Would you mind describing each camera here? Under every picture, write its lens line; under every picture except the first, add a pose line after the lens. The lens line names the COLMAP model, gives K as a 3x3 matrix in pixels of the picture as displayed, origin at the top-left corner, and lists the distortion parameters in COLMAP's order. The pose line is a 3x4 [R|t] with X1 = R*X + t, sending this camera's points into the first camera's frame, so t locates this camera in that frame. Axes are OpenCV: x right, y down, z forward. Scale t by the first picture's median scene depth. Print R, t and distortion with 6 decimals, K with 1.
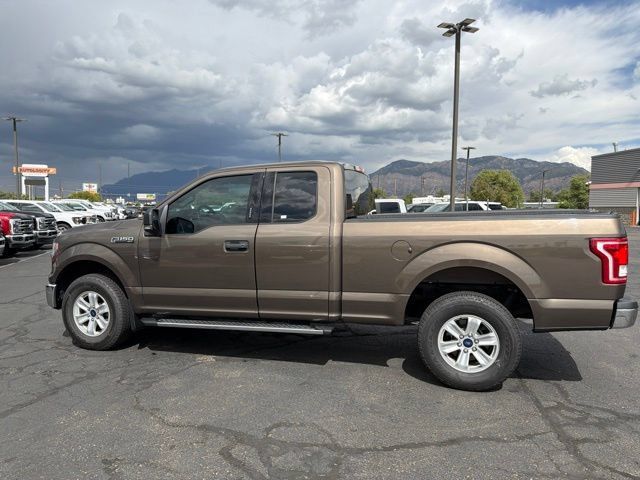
lens RADIAL K [[450.8, 0, 322.9], [0, 450.8, 240.5], [0, 0, 1]] dist [0.041630, -0.047786]
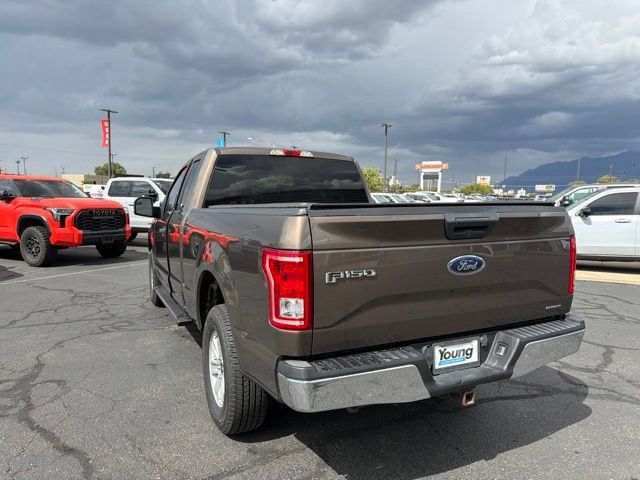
lens RADIAL K [[450.8, 0, 320.8], [0, 450.8, 246.5], [0, 0, 1]] dist [0.041630, -0.047786]
pose [[0.673286, 0.083524, -0.734649, 0.864472], [-0.060615, 0.996490, 0.057742, -0.035681], [0.736893, 0.005654, 0.675985, 0.511953]]
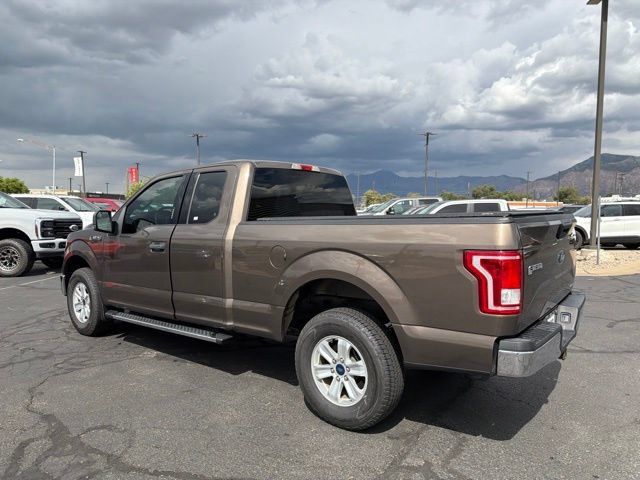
lens RADIAL K [[450.8, 0, 321.2], [0, 450.8, 244.2], [0, 0, 1]] dist [0.041630, -0.047786]
pose [[0.928536, 0.027067, -0.370255, 0.510565], [-0.026214, 0.999629, 0.007338, -0.010298], [0.370316, 0.002893, 0.928901, 0.181158]]
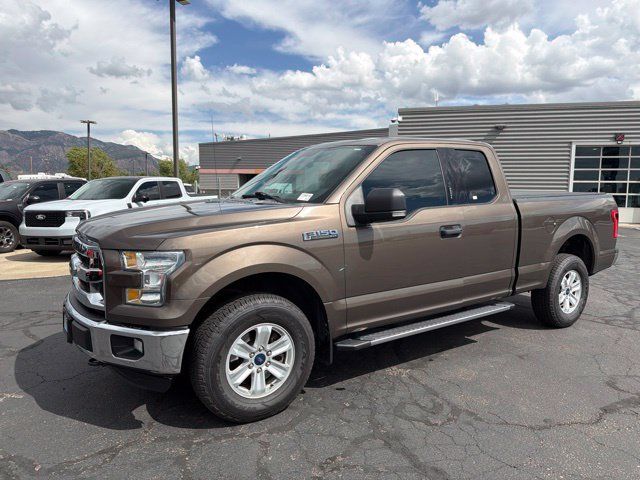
lens RADIAL K [[450.8, 0, 321.6], [0, 450.8, 241.3], [0, 0, 1]] dist [0.041630, -0.047786]
pose [[0.635569, -0.077733, 0.768120, -0.998989], [0.044519, 0.996953, 0.064054, -0.034554], [-0.770759, -0.006515, 0.637093, 0.611699]]
